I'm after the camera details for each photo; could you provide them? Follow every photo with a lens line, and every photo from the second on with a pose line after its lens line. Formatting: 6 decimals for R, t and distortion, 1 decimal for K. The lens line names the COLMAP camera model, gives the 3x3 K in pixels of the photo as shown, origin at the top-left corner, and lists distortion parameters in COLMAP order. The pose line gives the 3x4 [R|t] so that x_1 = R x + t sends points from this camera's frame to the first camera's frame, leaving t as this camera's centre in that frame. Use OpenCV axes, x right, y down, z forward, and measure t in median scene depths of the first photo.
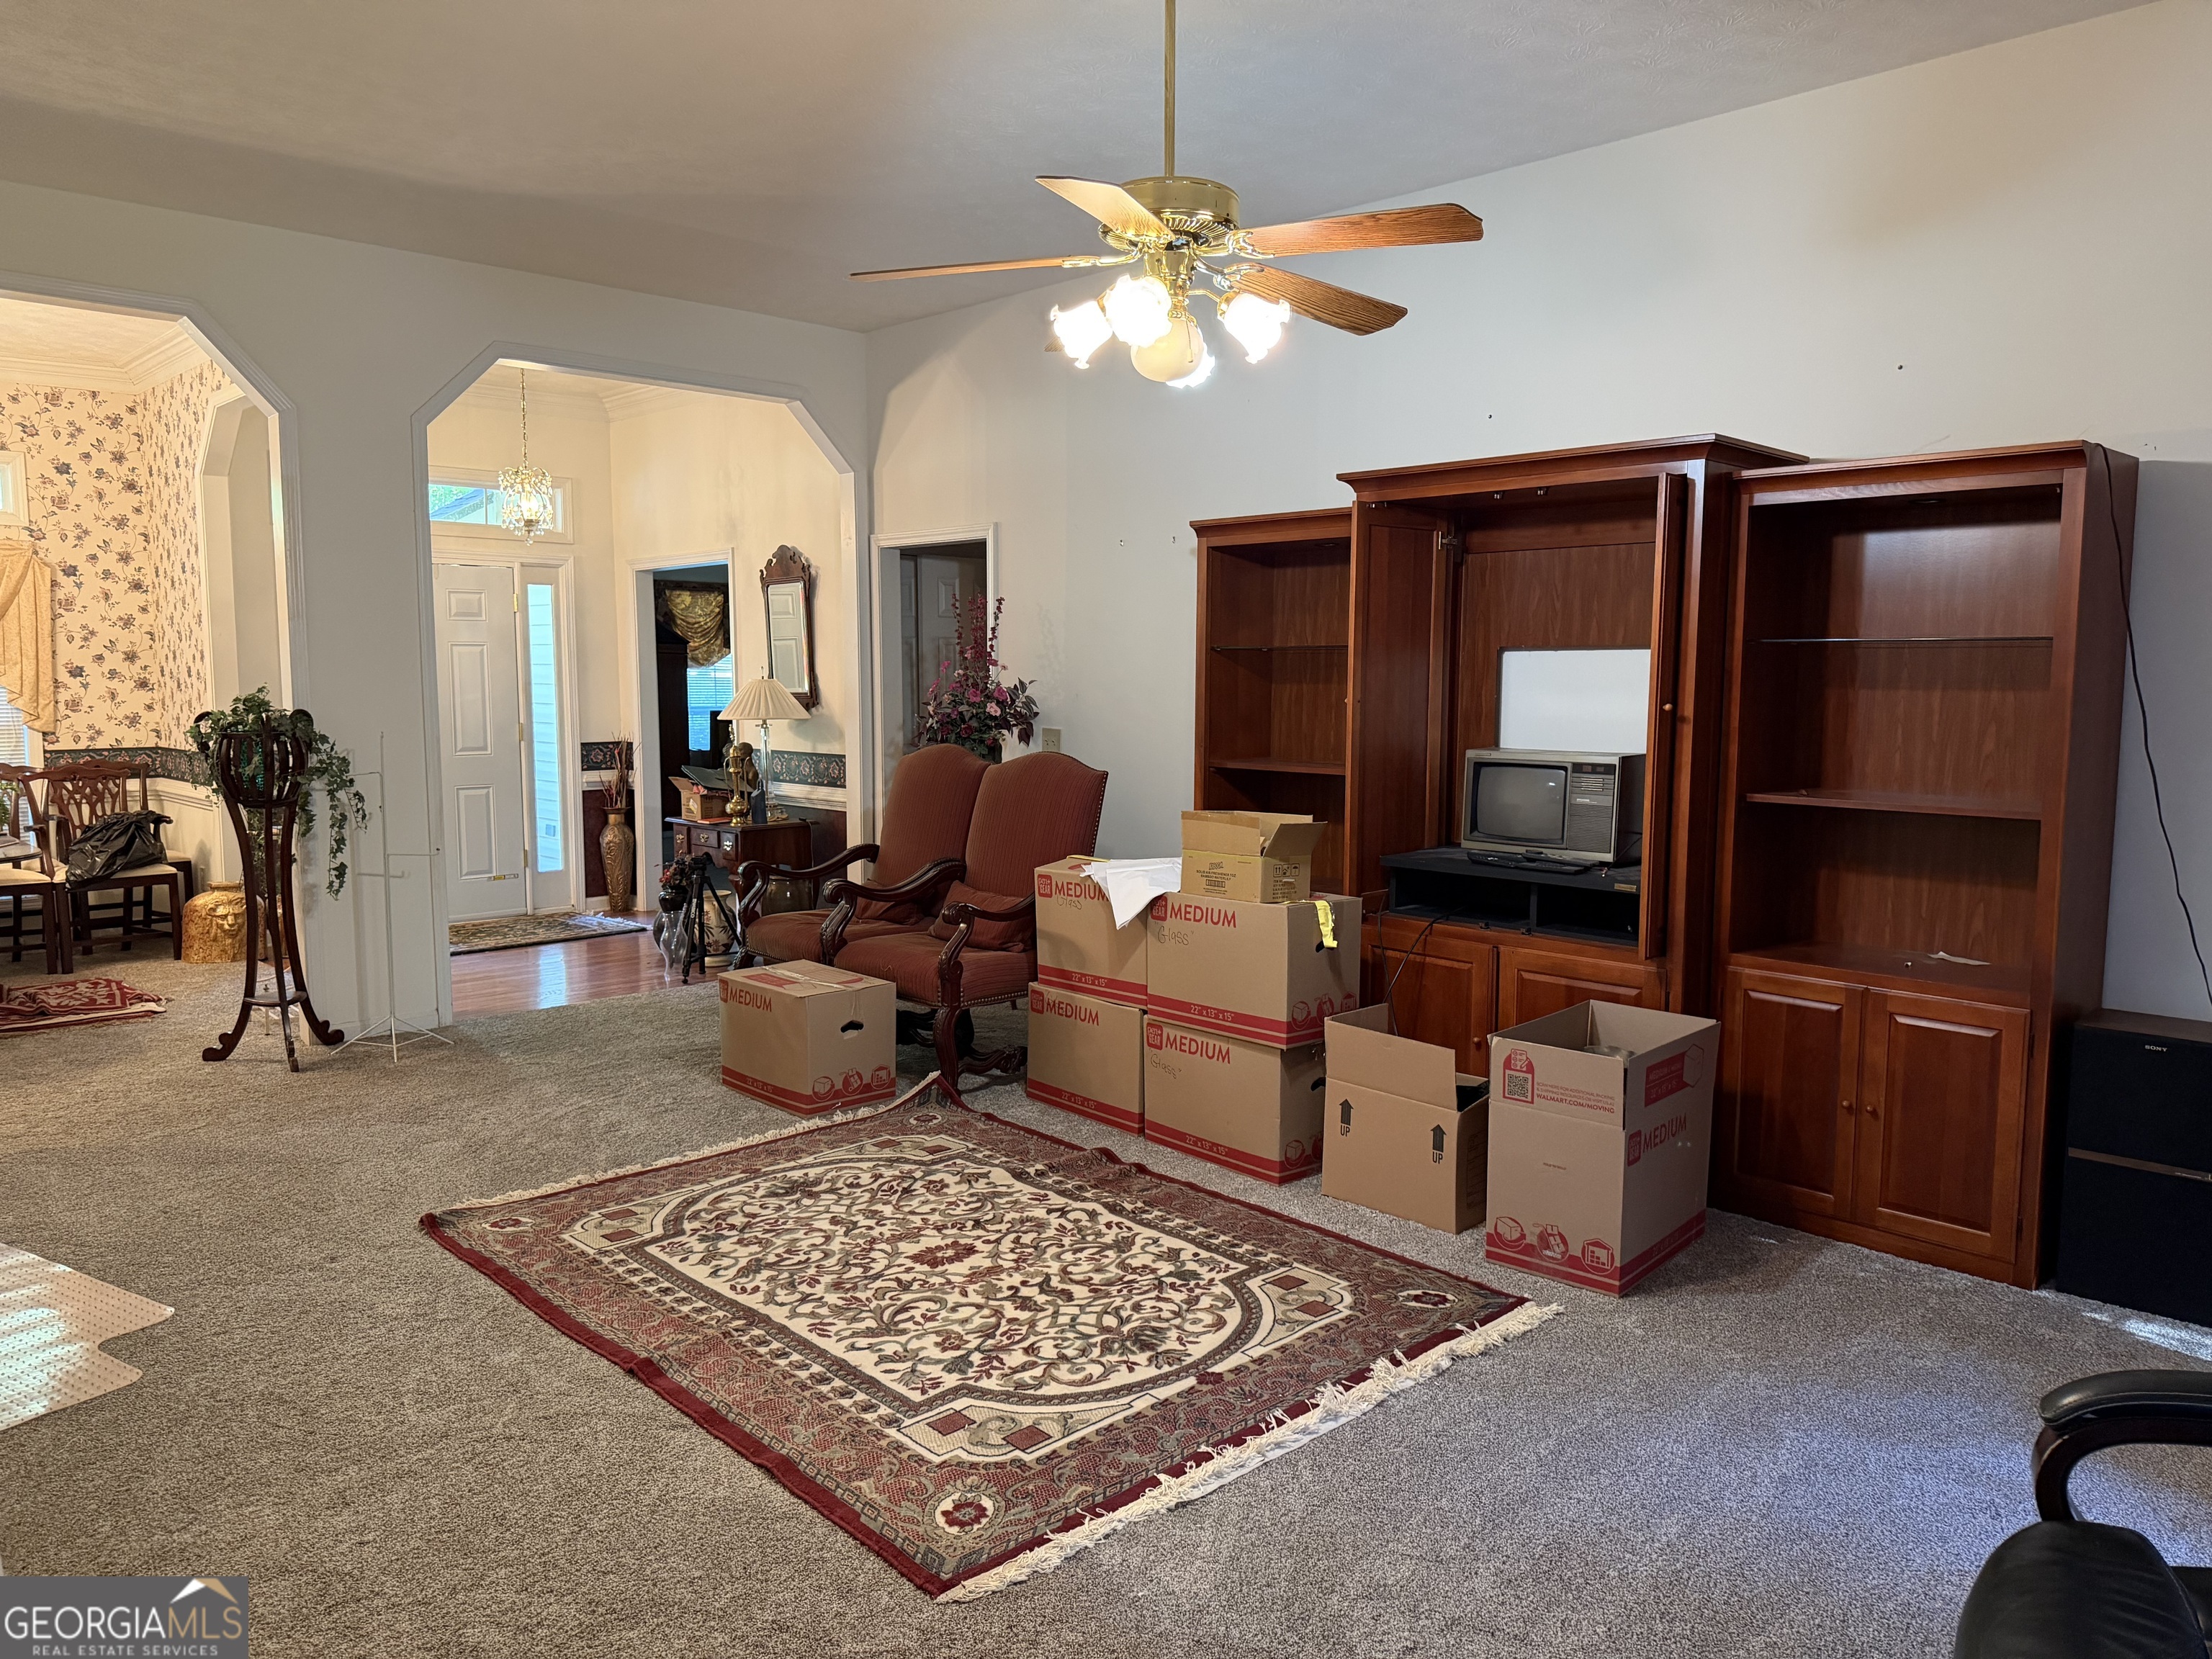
lens RADIAL K [[1543.9, 0, 1098.6], [0, 1543.9, 820.1], [0, 0, 1]] dist [0.111011, -0.120262]
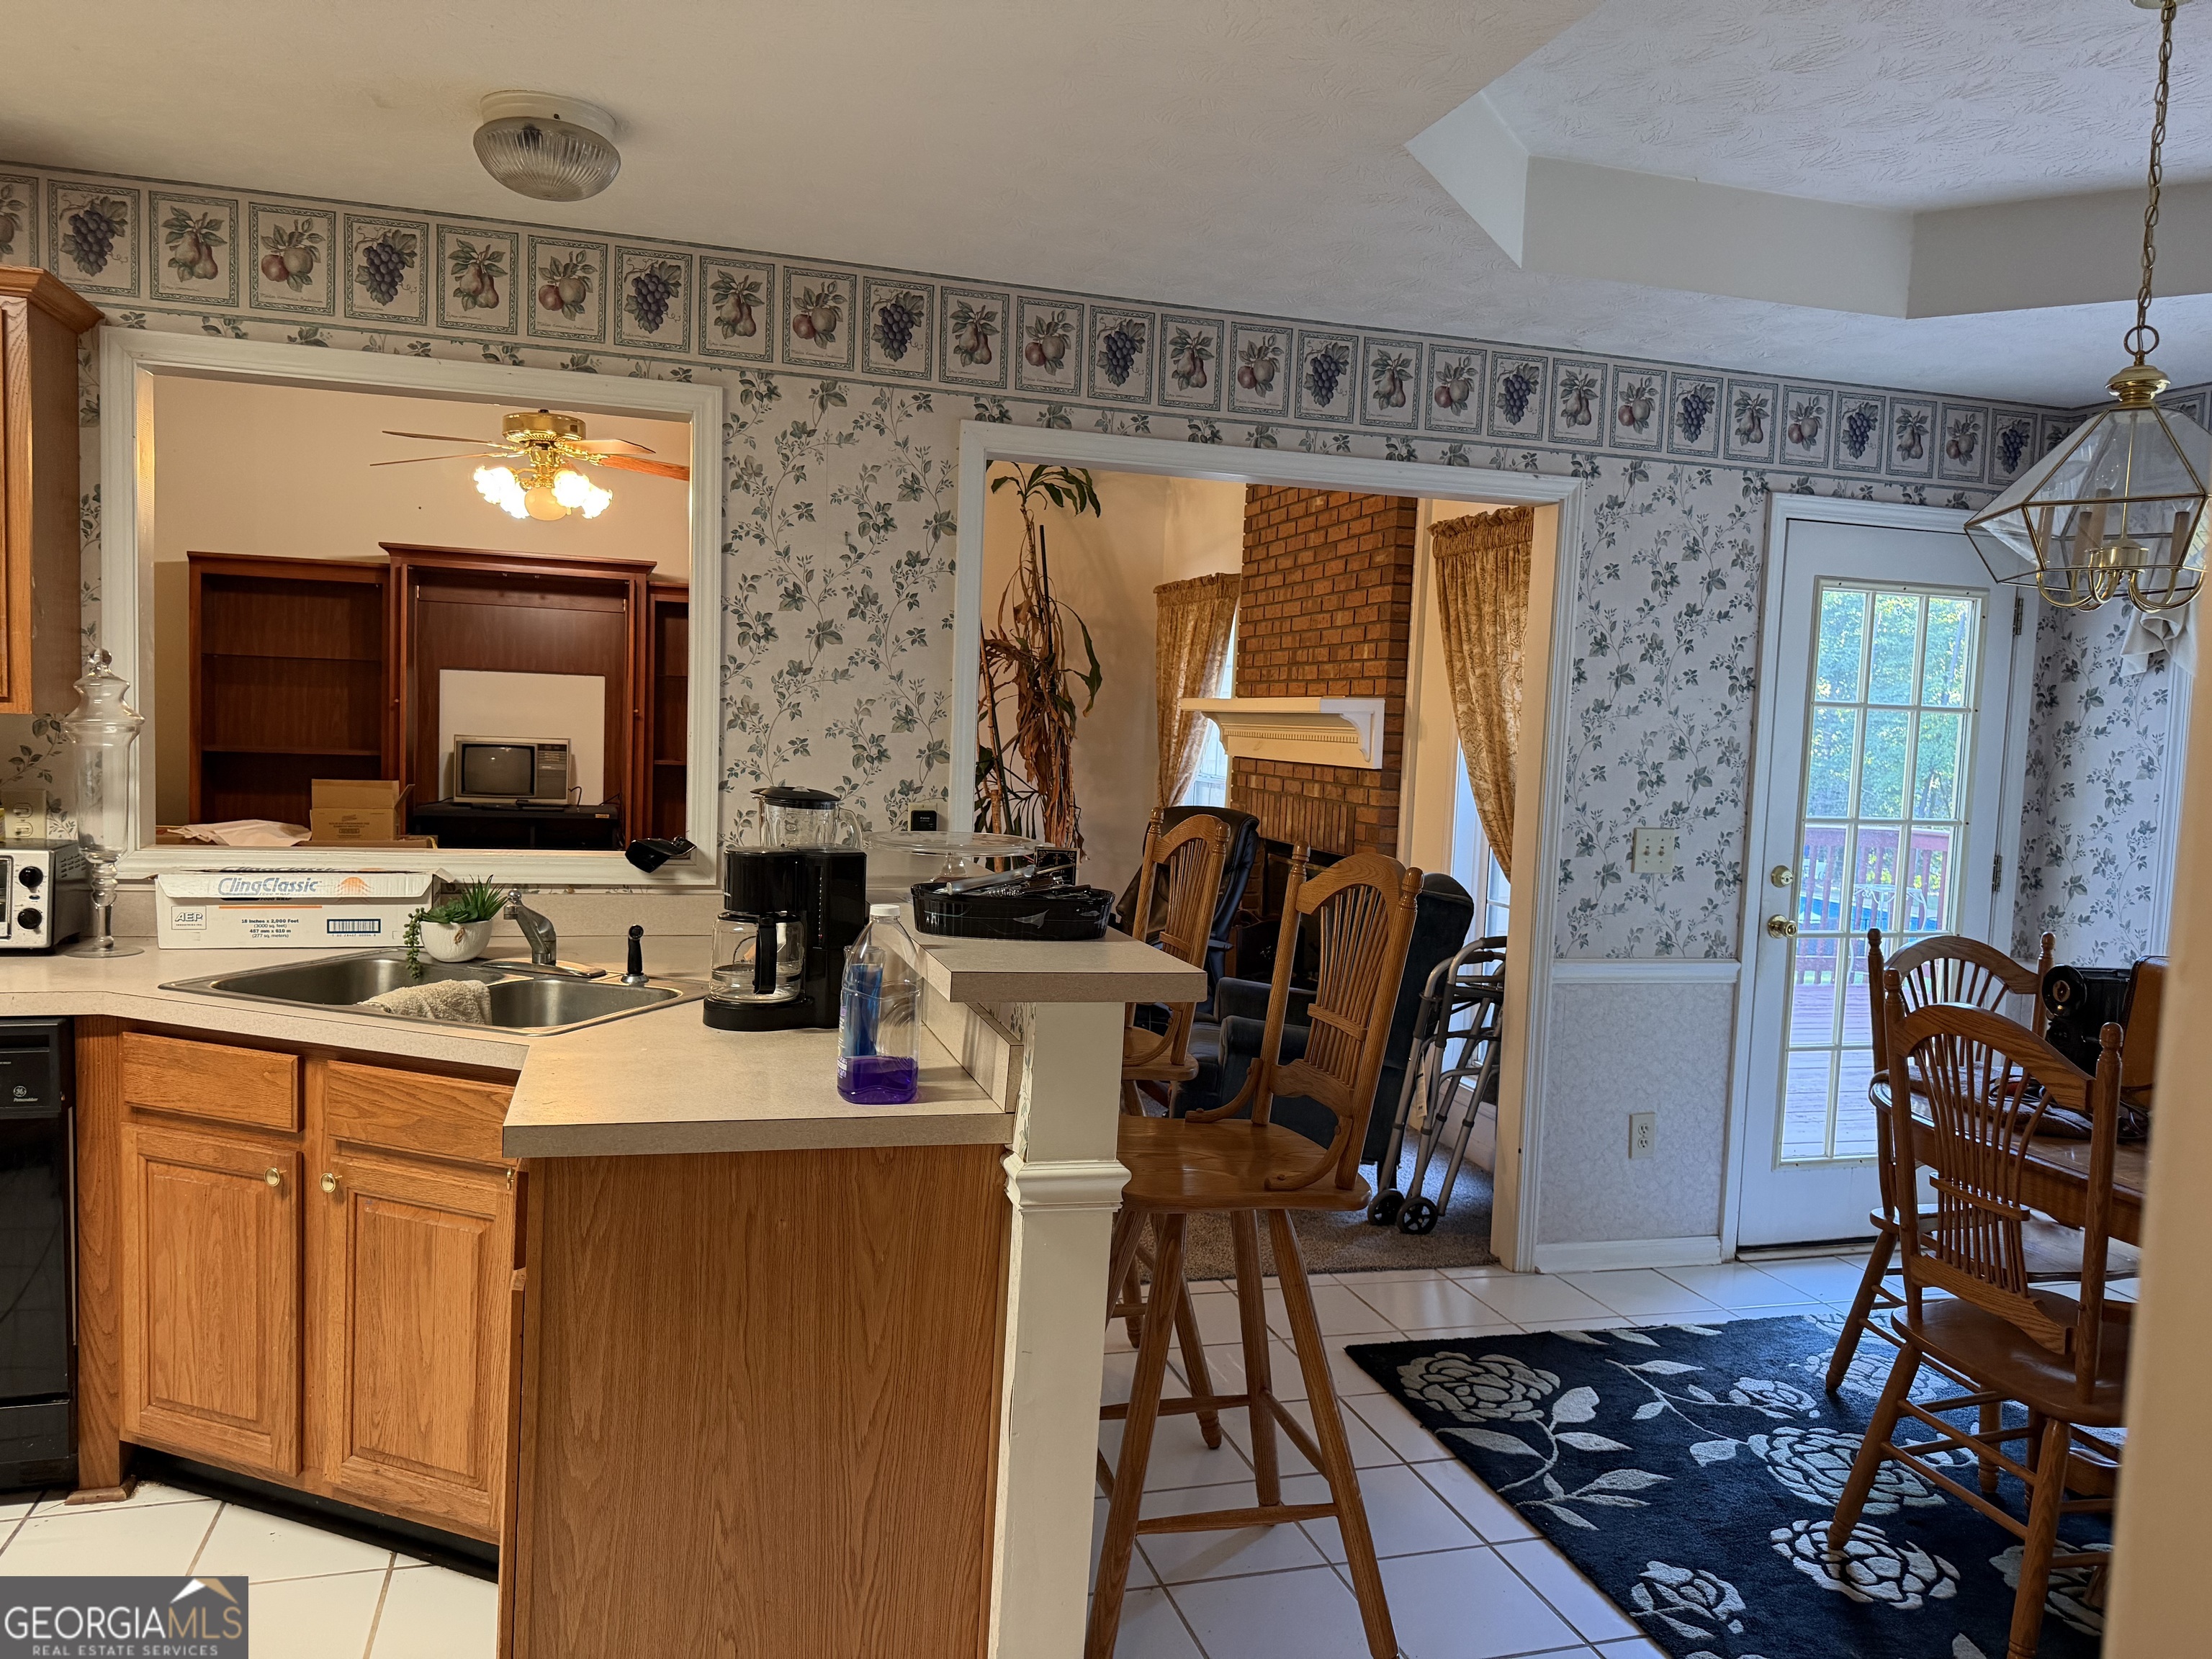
lens RADIAL K [[1555.5, 0, 1106.0], [0, 1555.5, 829.5], [0, 0, 1]] dist [0.024727, -0.122690]
pose [[0.447908, -0.048749, 0.892750, -0.925273], [0.047179, 0.998410, 0.030848, 0.030852], [-0.892834, 0.028302, 0.449496, -0.251989]]
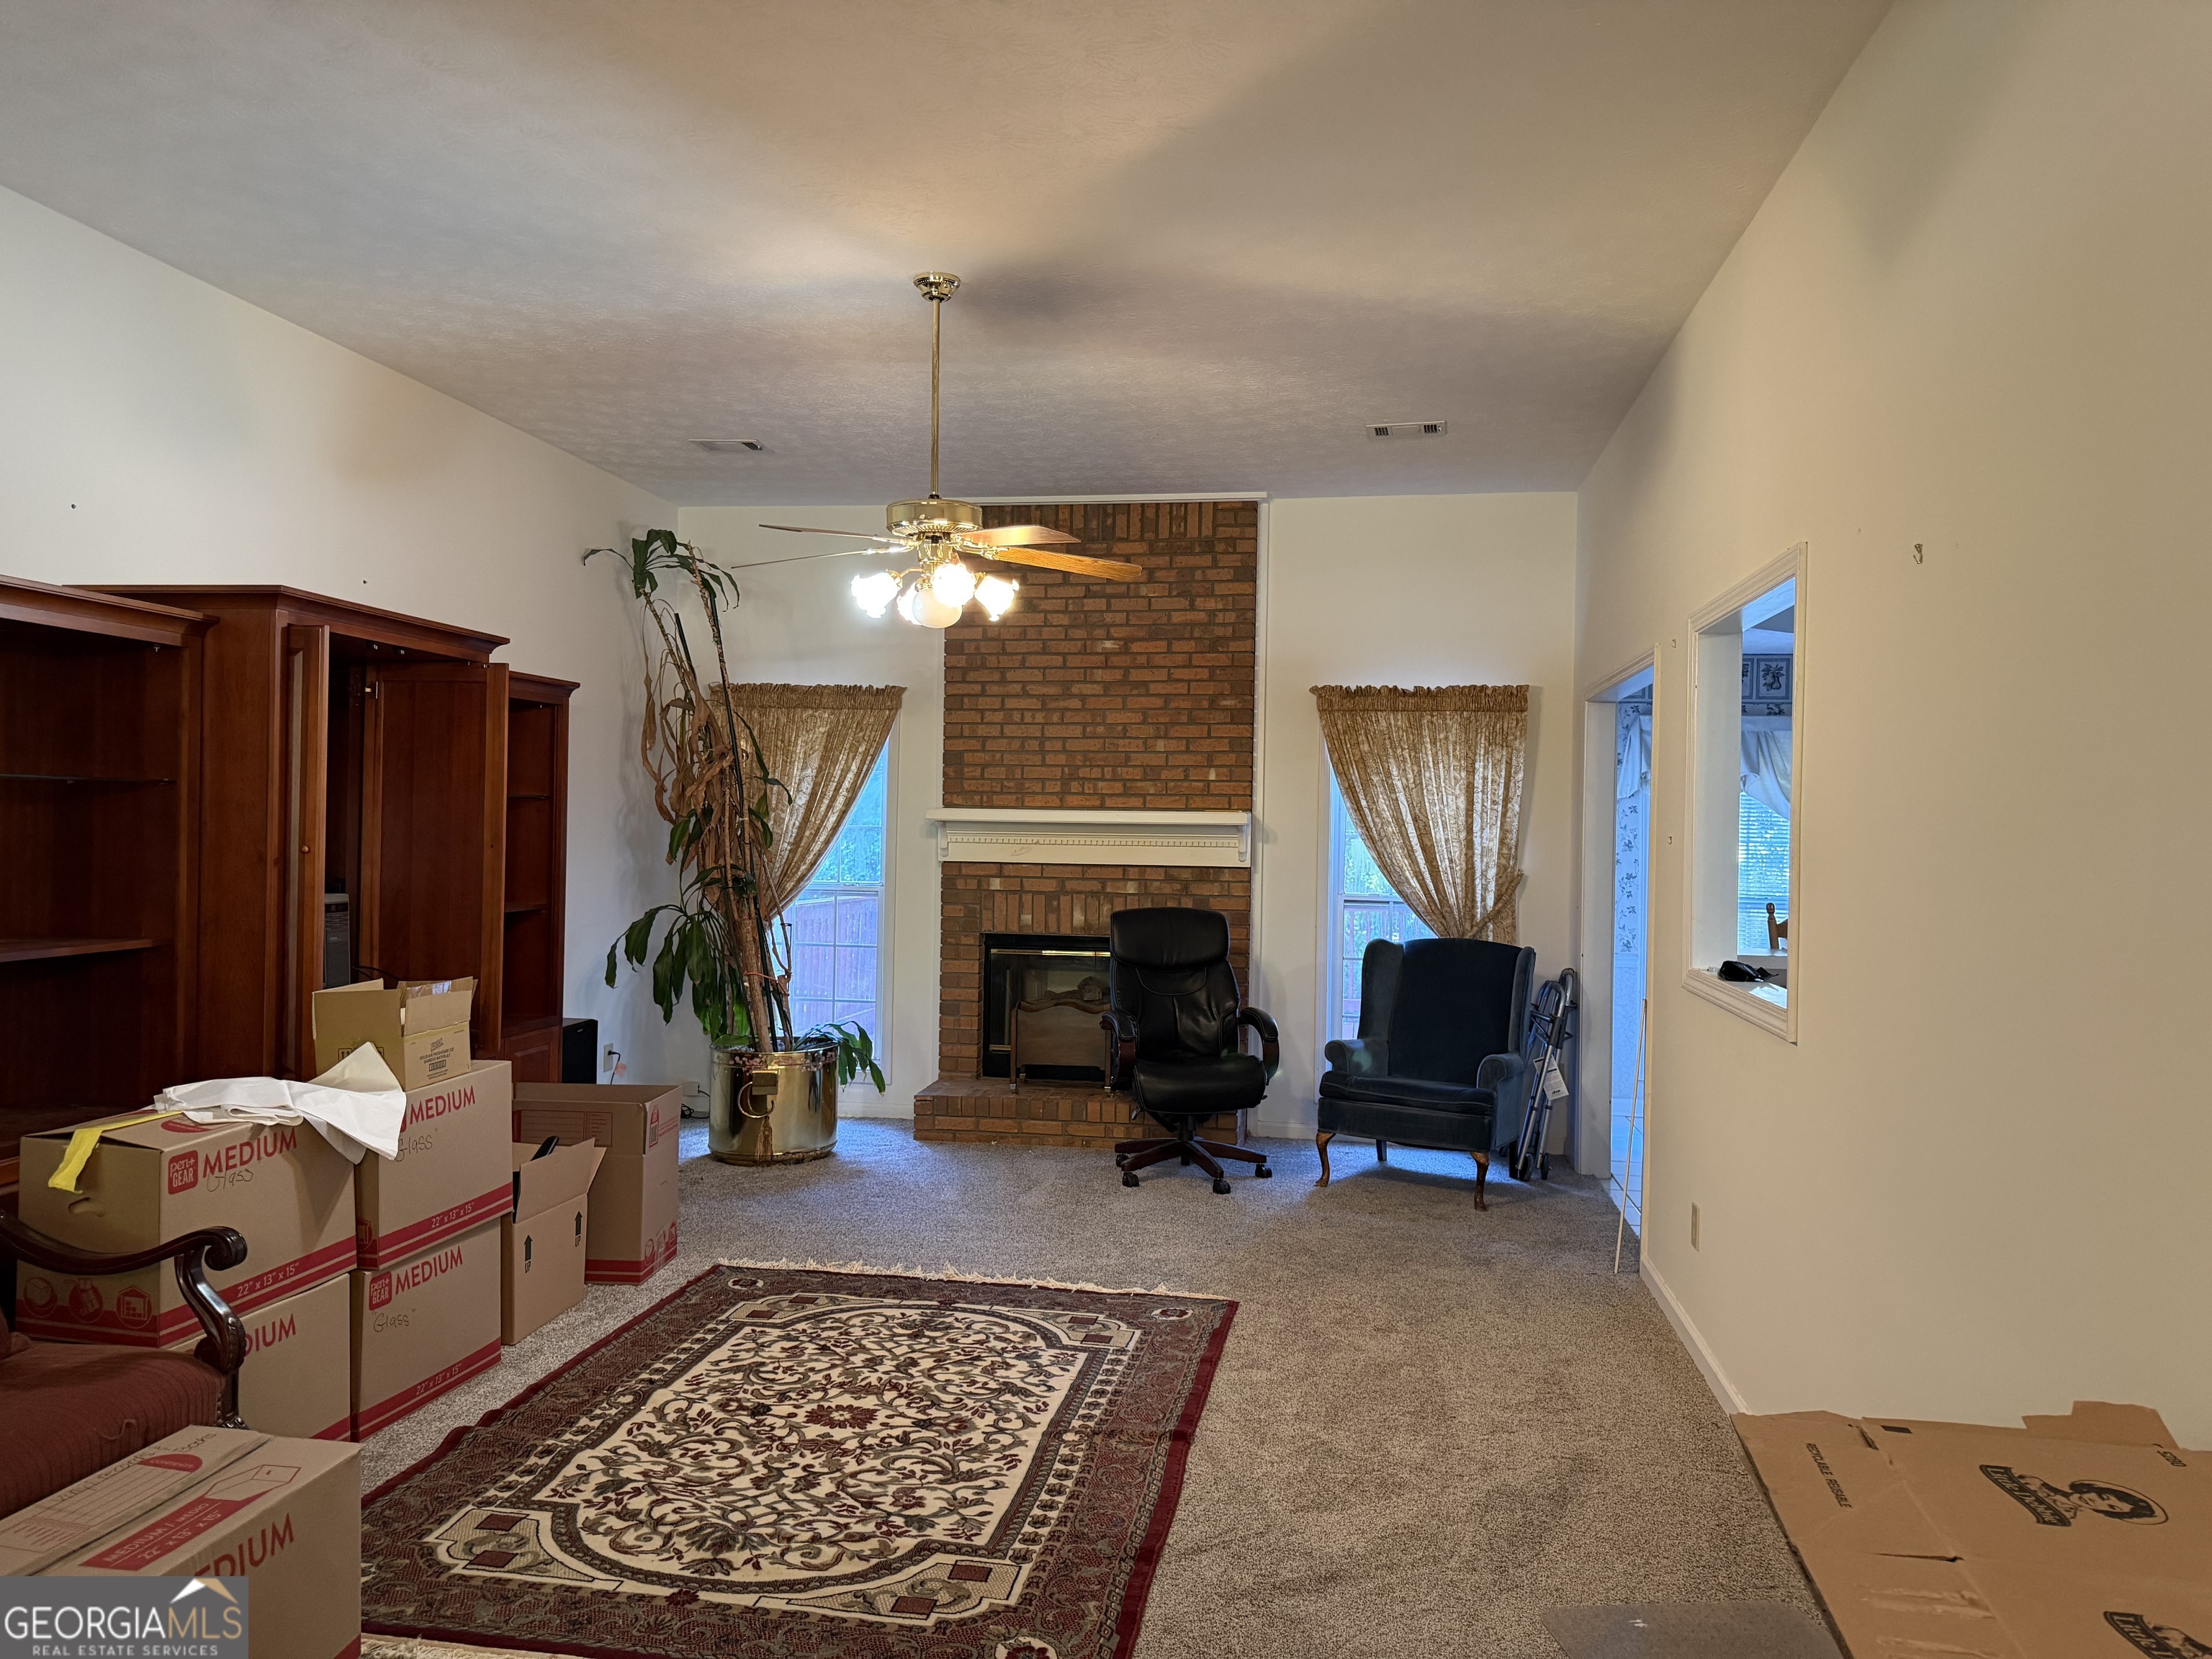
lens RADIAL K [[1552.9, 0, 1112.6], [0, 1552.9, 833.4], [0, 0, 1]] dist [0.171128, -0.343129]
pose [[-0.605096, -0.020457, 0.795890, -0.900101], [0.056707, 0.996023, 0.068714, -0.133984], [-0.794131, 0.086711, -0.601530, 1.300947]]
